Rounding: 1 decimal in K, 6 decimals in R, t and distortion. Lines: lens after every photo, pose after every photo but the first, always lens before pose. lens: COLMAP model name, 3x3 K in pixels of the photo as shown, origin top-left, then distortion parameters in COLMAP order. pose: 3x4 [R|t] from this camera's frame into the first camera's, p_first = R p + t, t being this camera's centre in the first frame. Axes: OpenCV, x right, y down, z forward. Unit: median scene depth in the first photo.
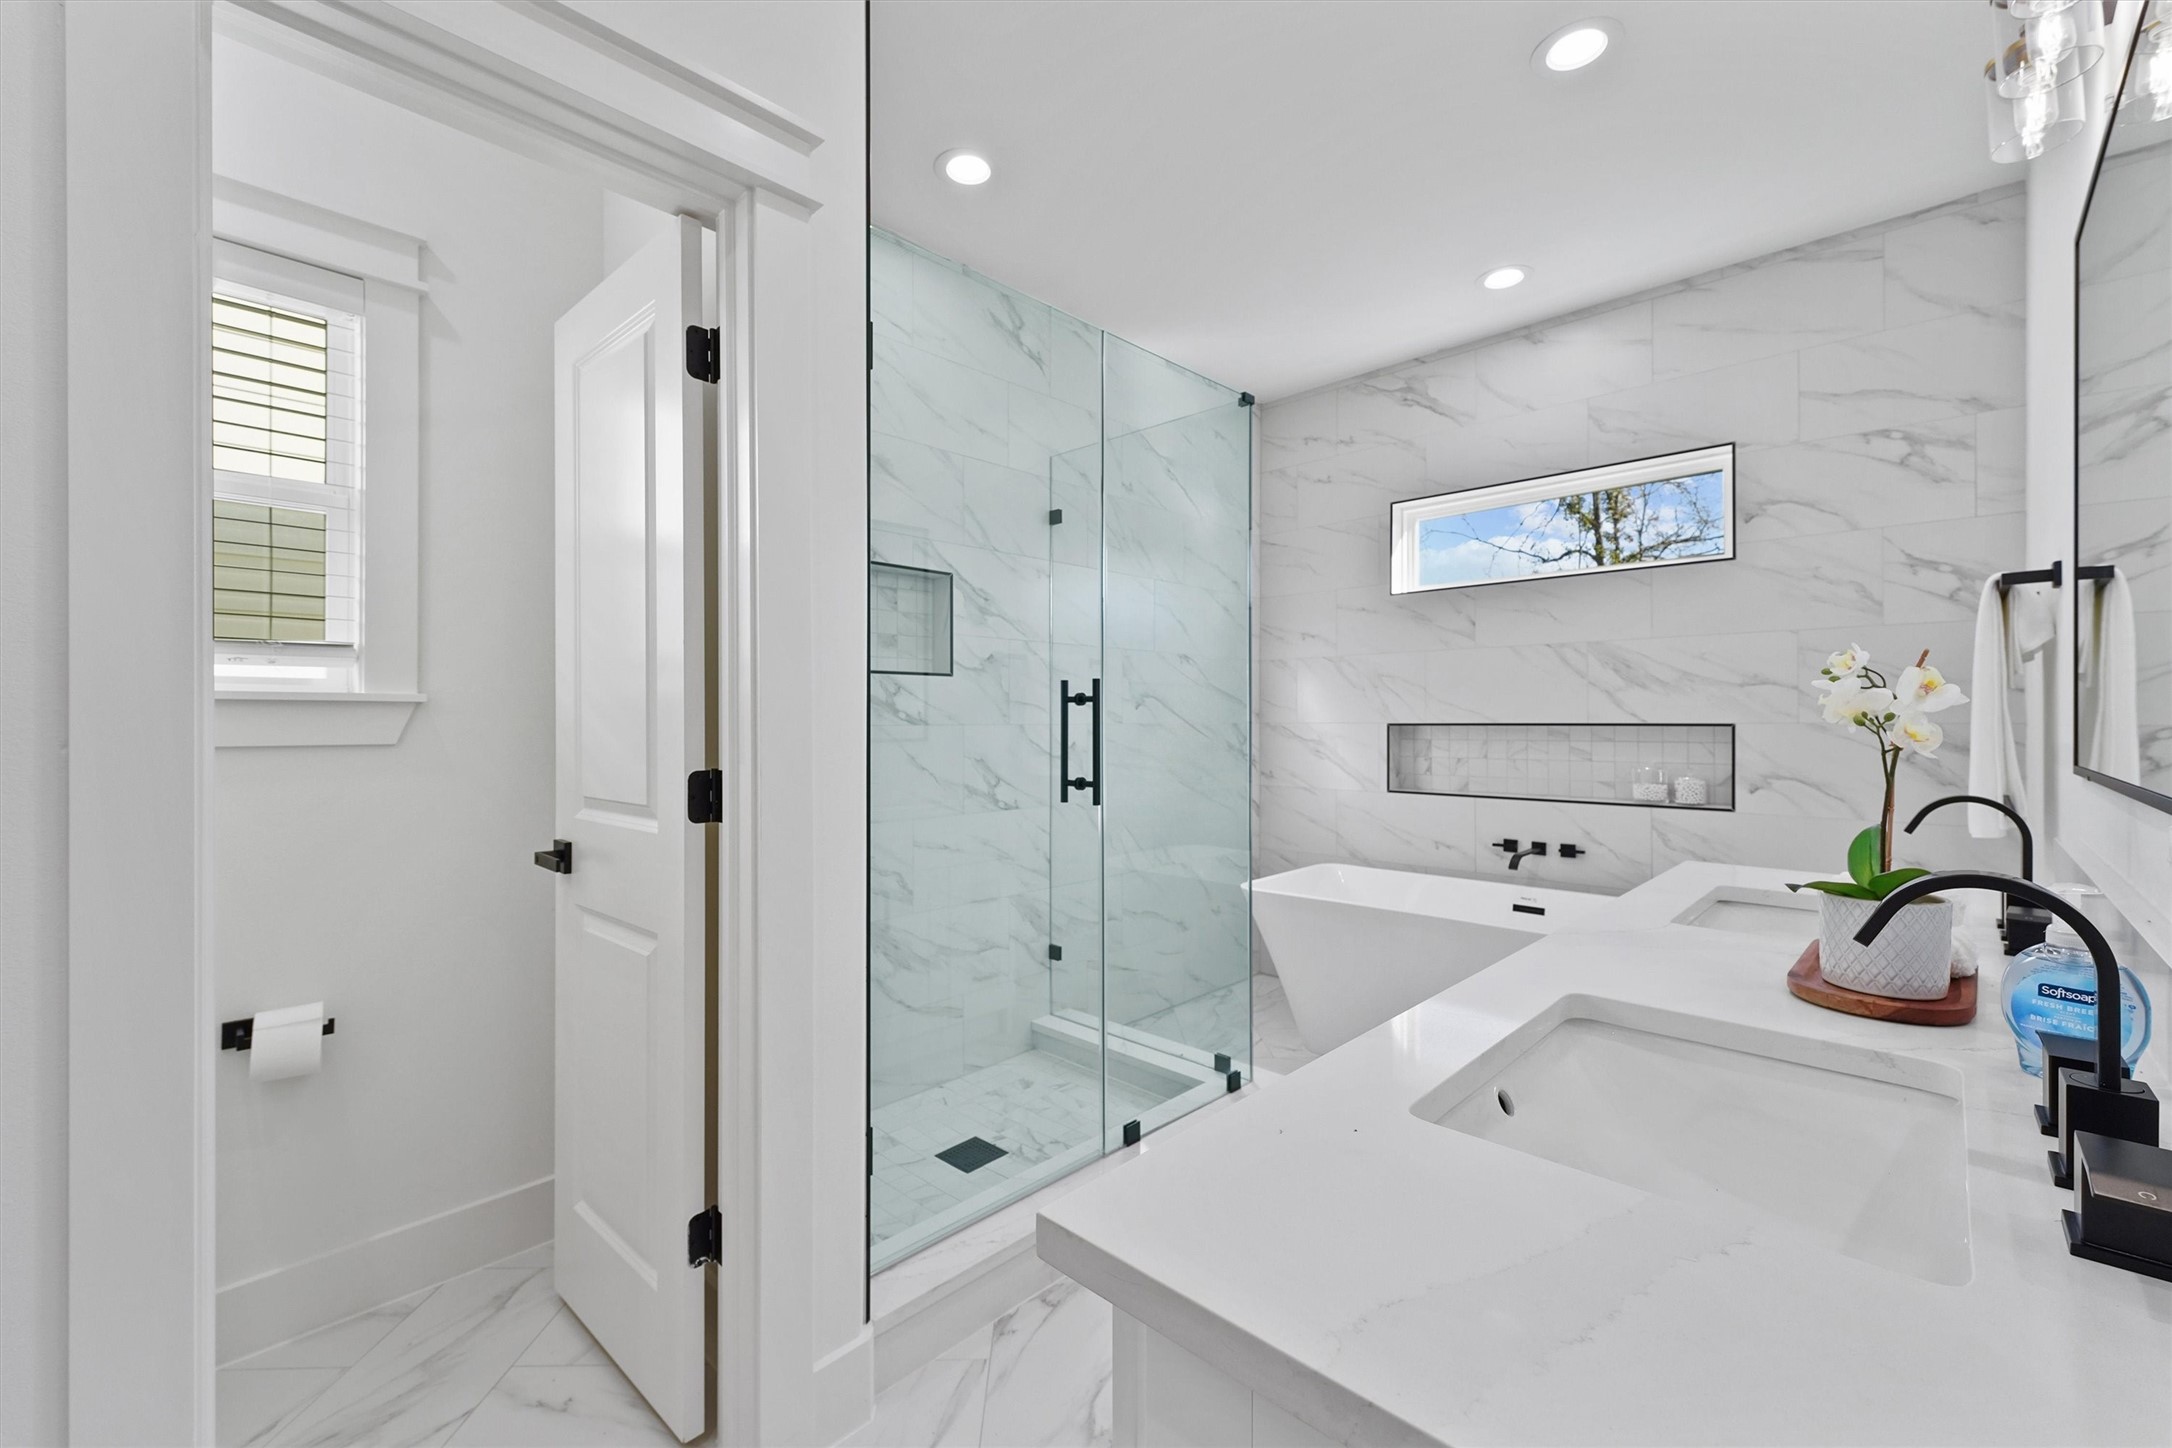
lens RADIAL K [[889.3, 0, 1071.7], [0, 889.3, 722.1], [0, 0, 1]] dist [0.008795, -0.001496]
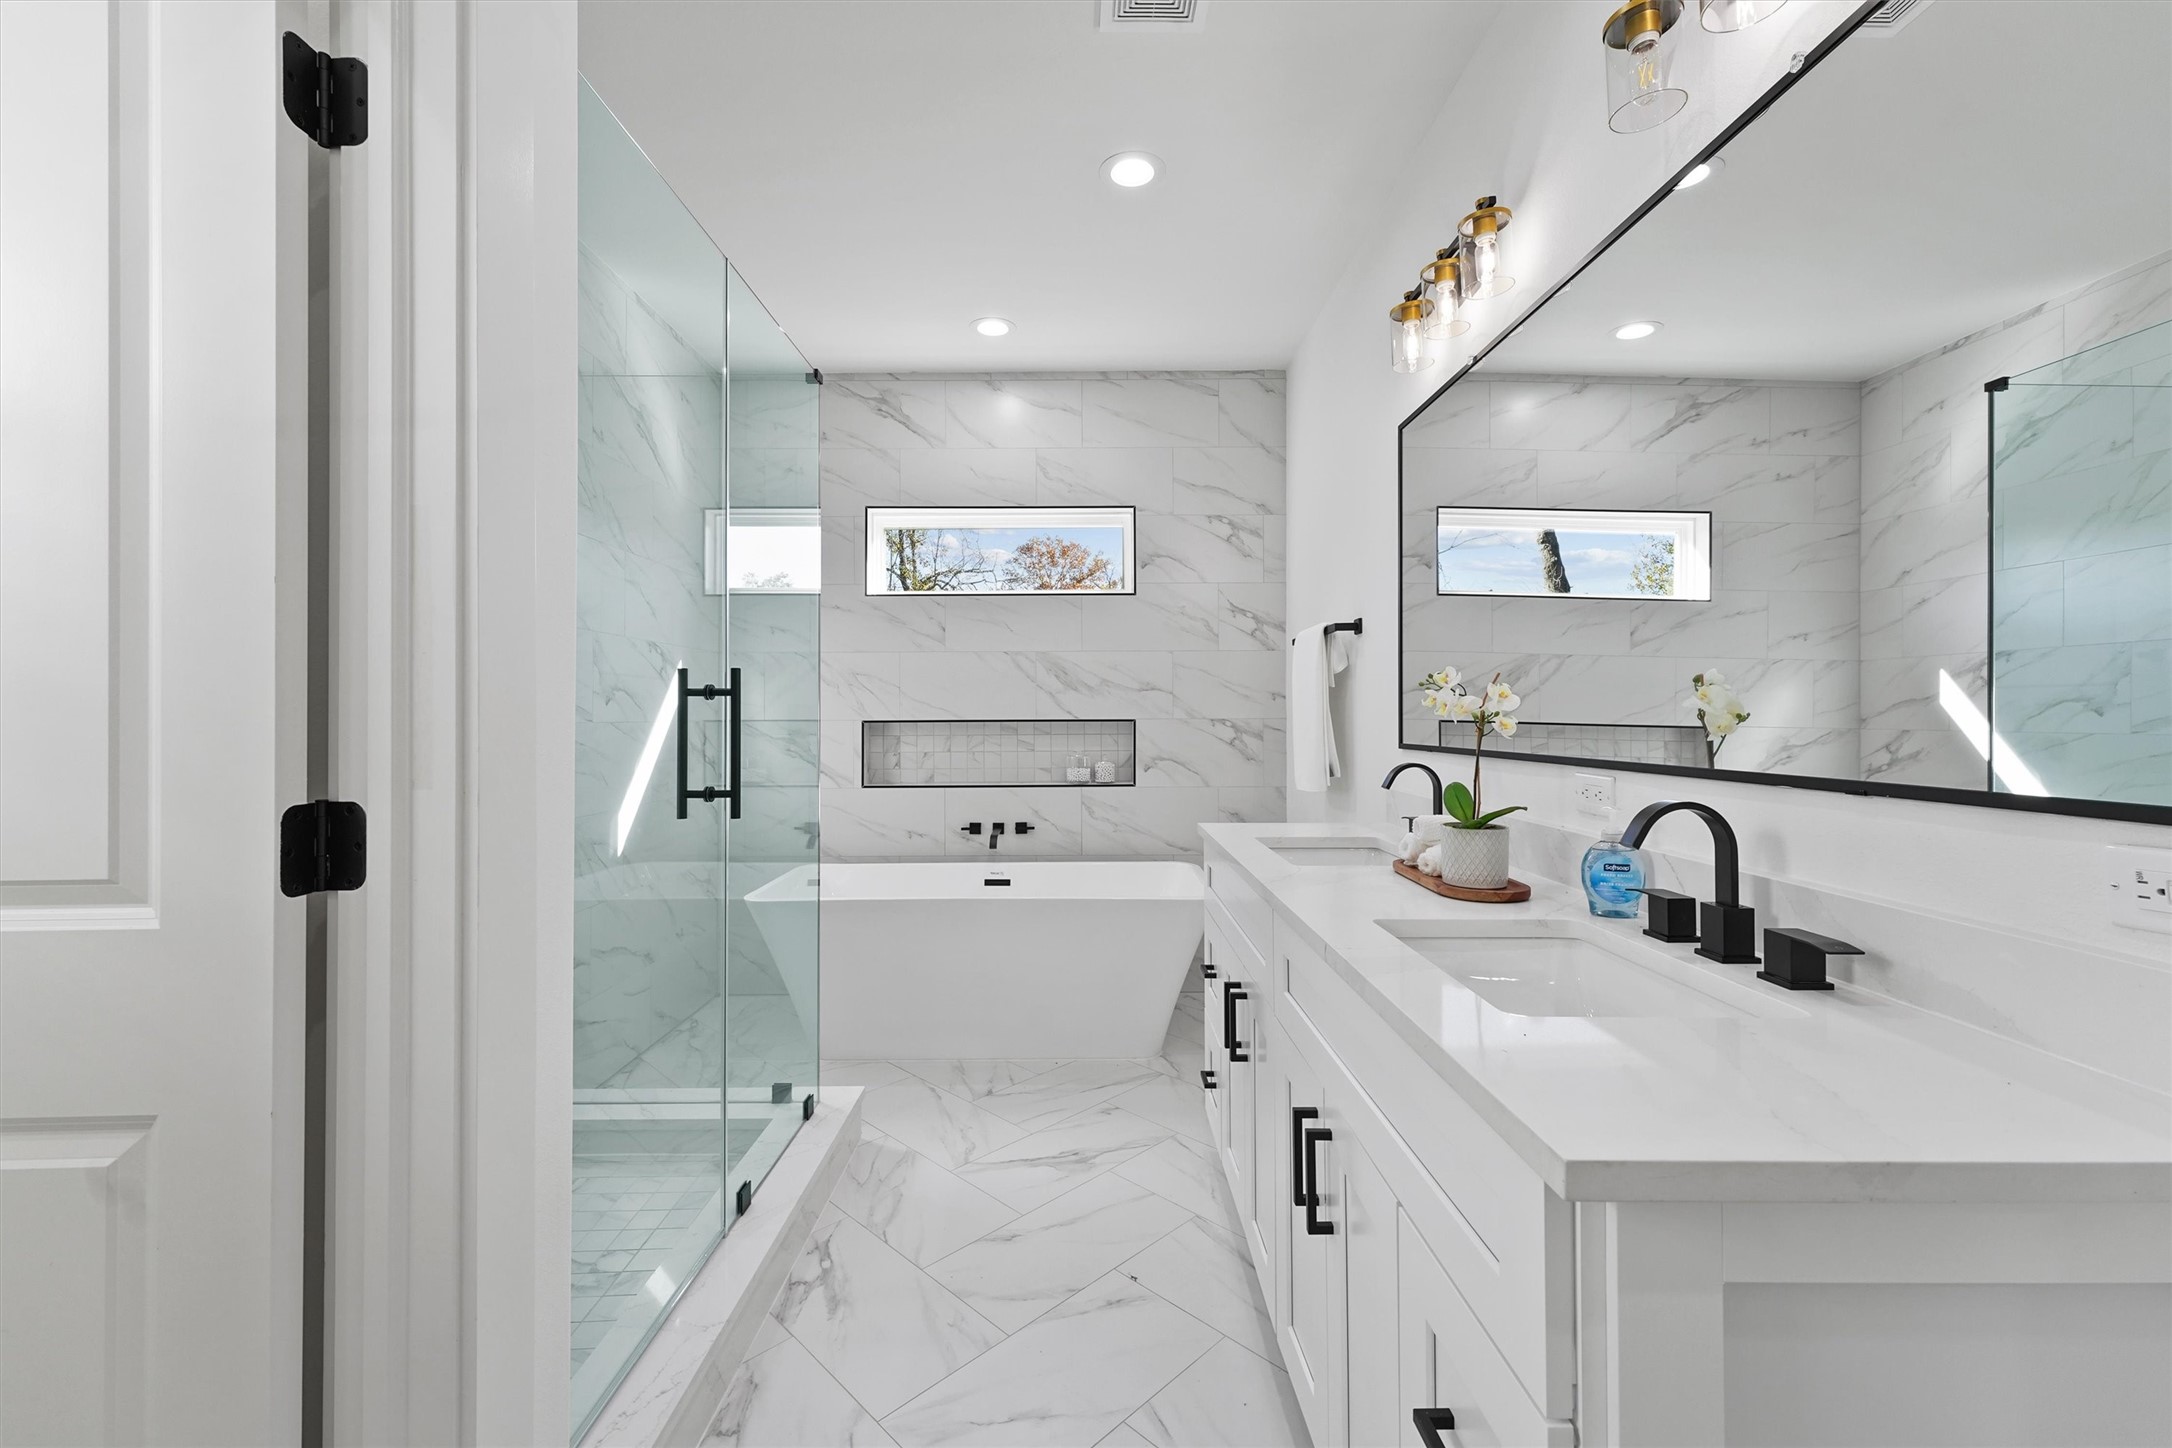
lens RADIAL K [[889.3, 0, 1081.6], [0, 889.3, 713.5], [0, 0, 1]] dist [0.008795, -0.001496]
pose [[0.717112, 0.000944, 0.696957, -0.211717], [0.004703, 0.999970, -0.006194, 0.000695], [-0.696942, 0.007719, 0.717086, 0.107458]]
